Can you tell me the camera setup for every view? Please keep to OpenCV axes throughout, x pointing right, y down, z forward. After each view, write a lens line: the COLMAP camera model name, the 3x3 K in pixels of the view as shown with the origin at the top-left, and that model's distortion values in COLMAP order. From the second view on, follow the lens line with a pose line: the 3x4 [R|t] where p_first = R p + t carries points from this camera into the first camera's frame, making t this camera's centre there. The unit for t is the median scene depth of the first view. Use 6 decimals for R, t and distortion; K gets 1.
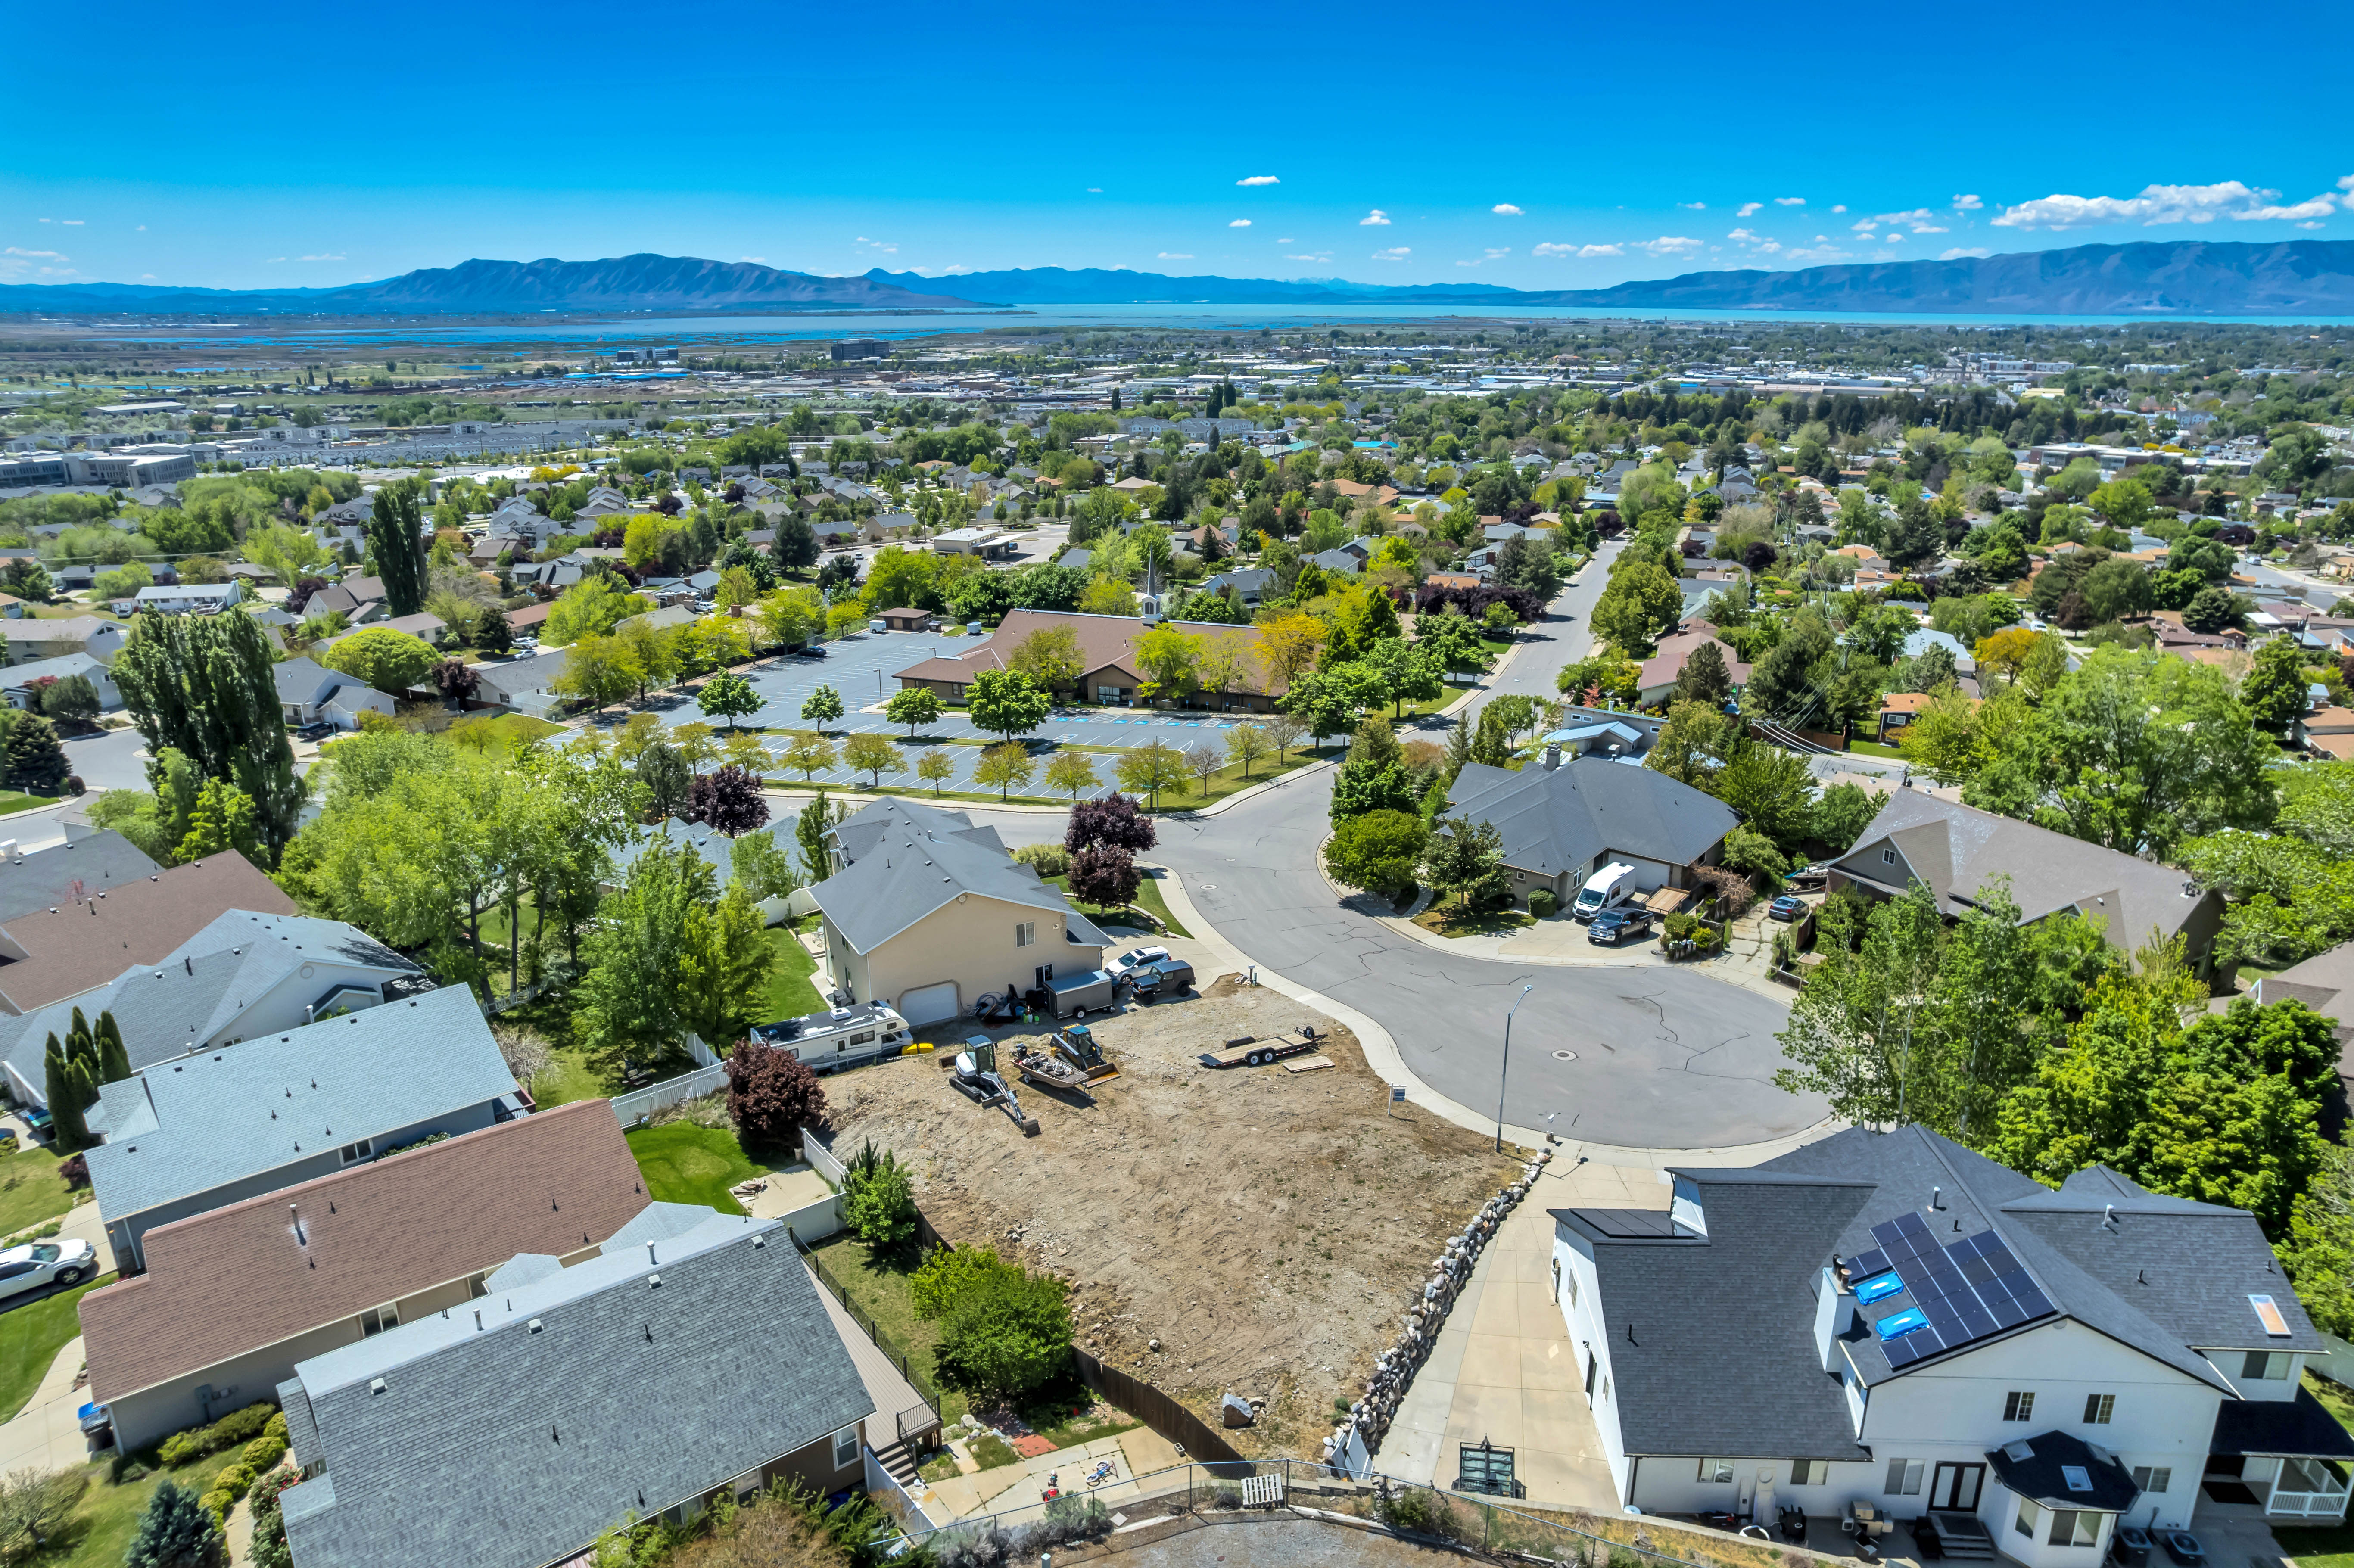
lens RADIAL K [[1509.8, 0, 1187.7], [0, 1509.8, 760.6], [0, 0, 1]] dist [-0.076775, 0.071794]
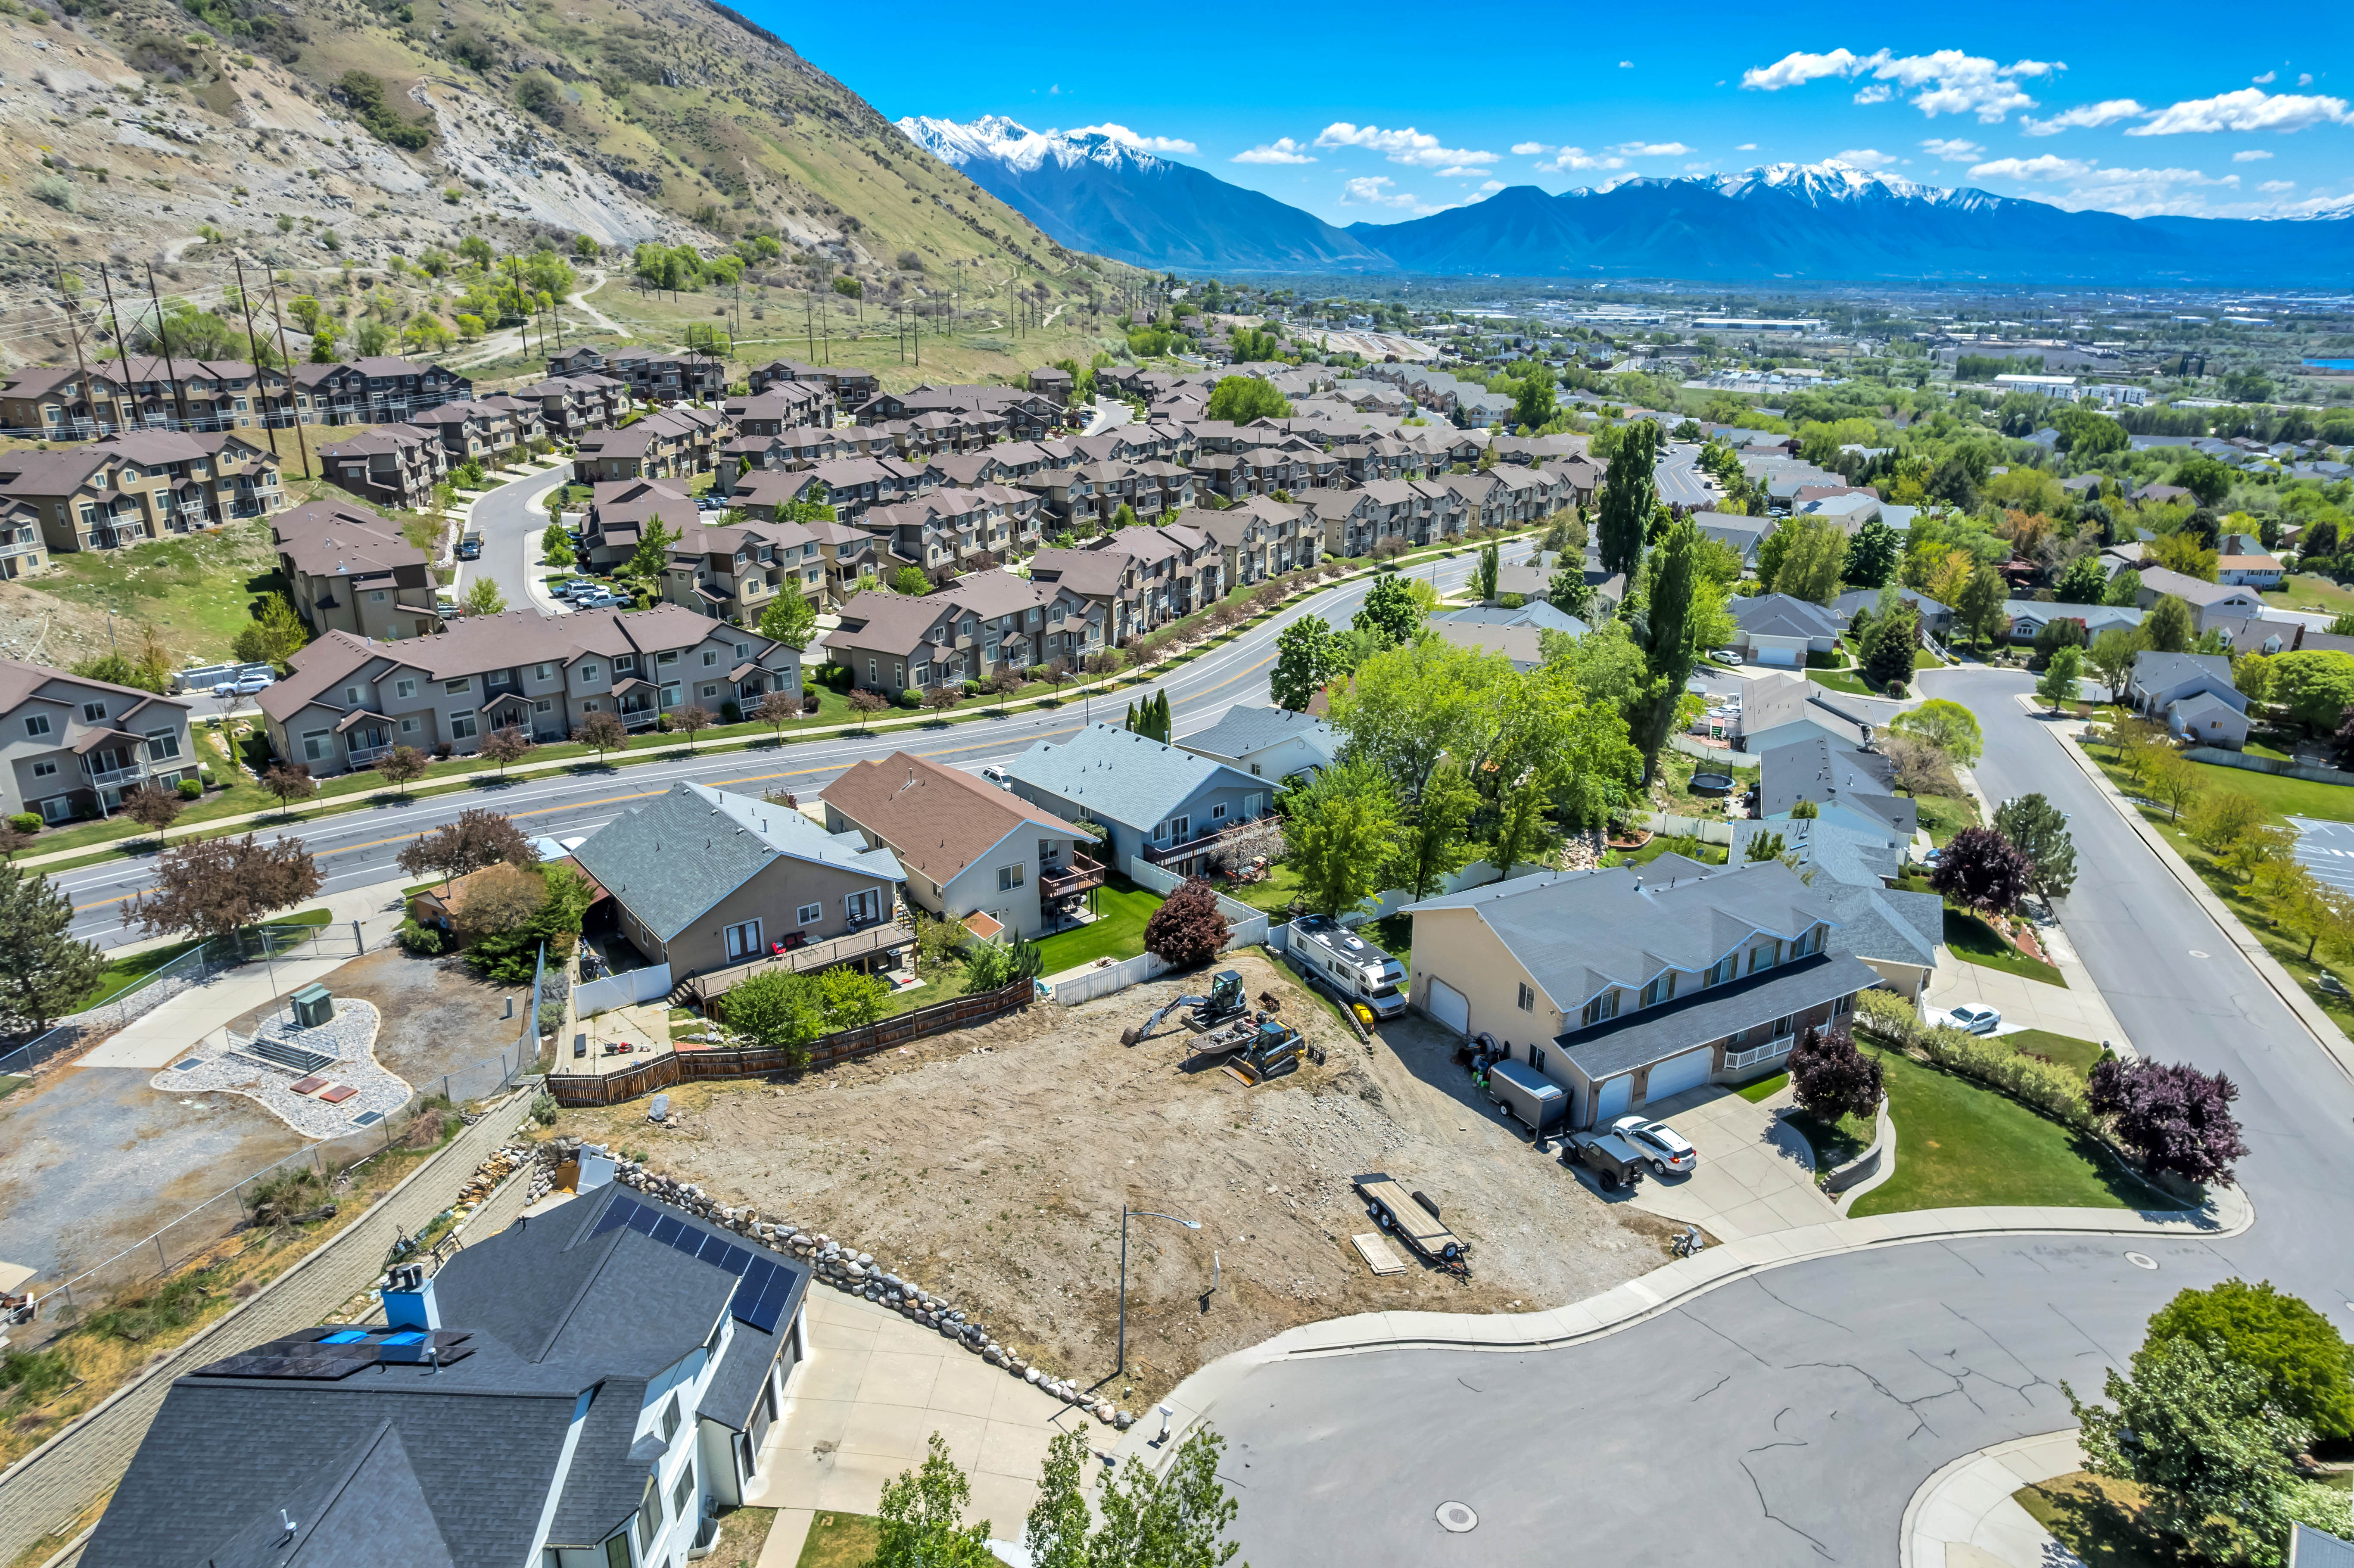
lens RADIAL K [[1519.6, 0, 1191.3], [0, 1519.6, 745.1], [0, 0, 1]] dist [-0.089603, 0.093278]
pose [[0.001989, 0.300723, -0.953709, 0.087965], [-0.298142, 0.910516, 0.286482, -0.027045], [0.954519, 0.283771, 0.091469, 0.091727]]
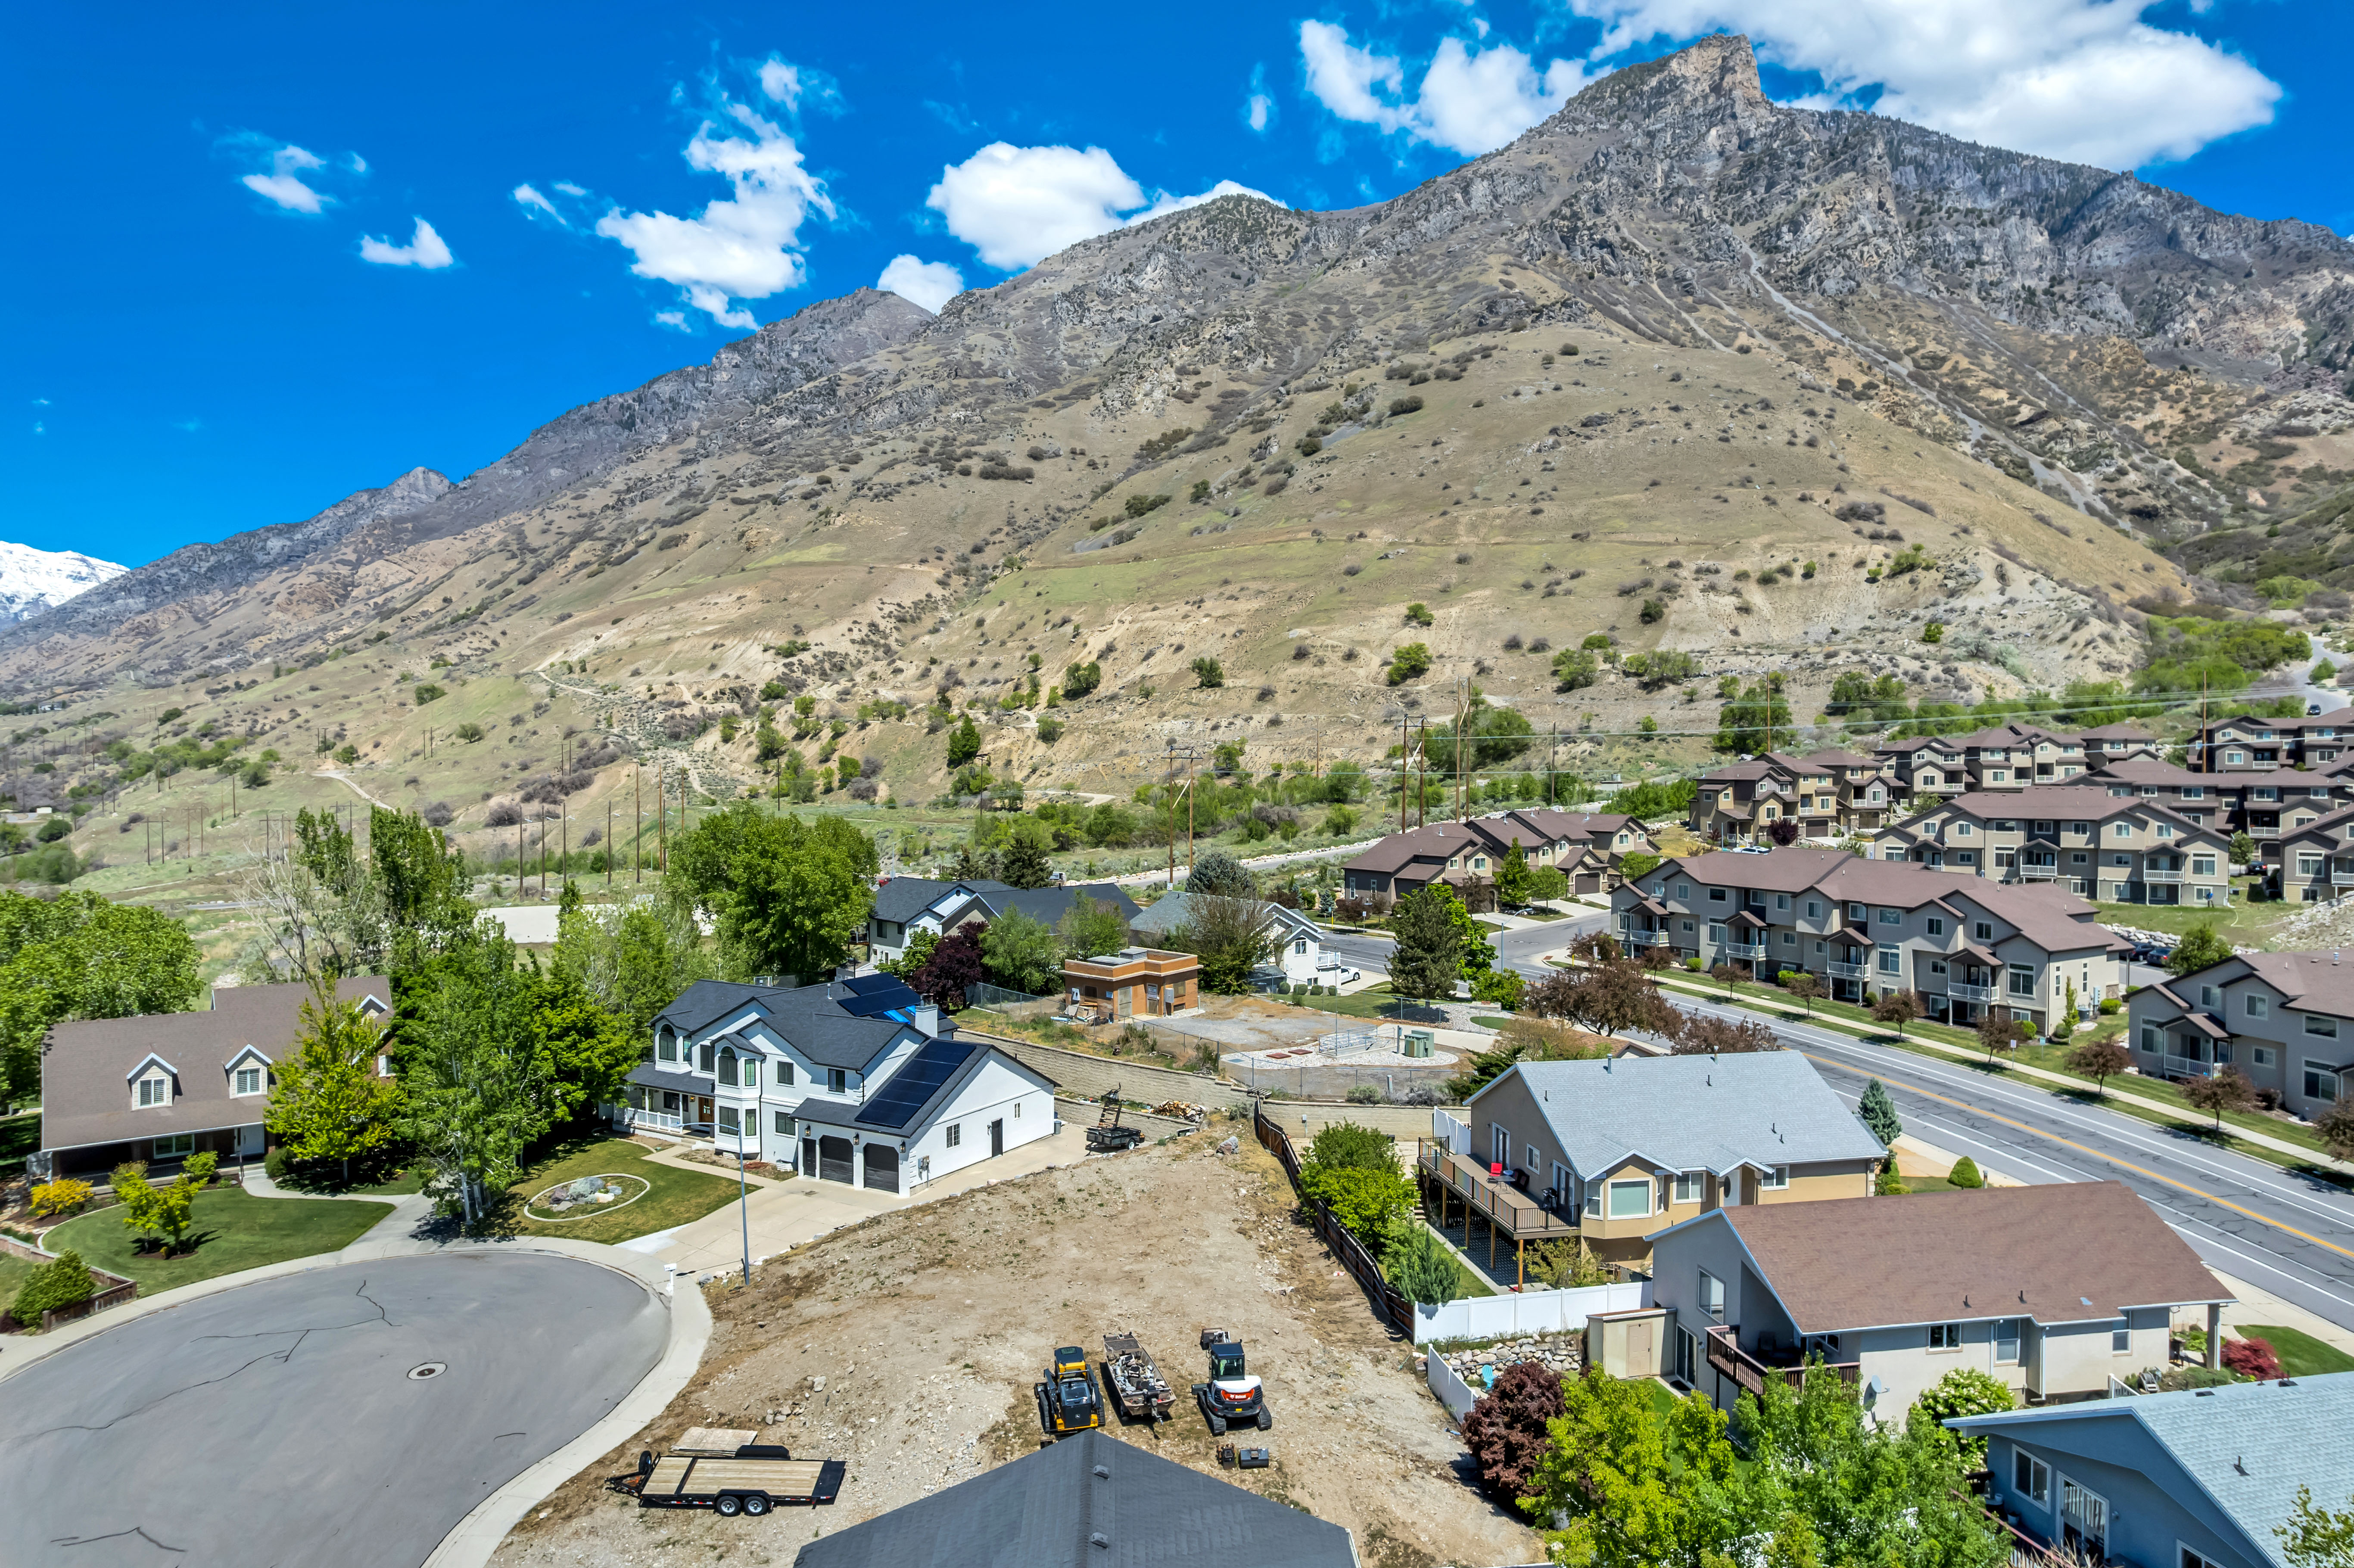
lens RADIAL K [[1515.7, 0, 1187.7], [0, 1515.7, 756.8], [0, 0, 1]] dist [-0.075839, 0.069282]
pose [[-0.891651, -0.002496, 0.452717, -0.046347], [0.133051, 0.954380, 0.267312, -0.026452], [-0.432731, 0.298584, -0.850642, 0.163802]]
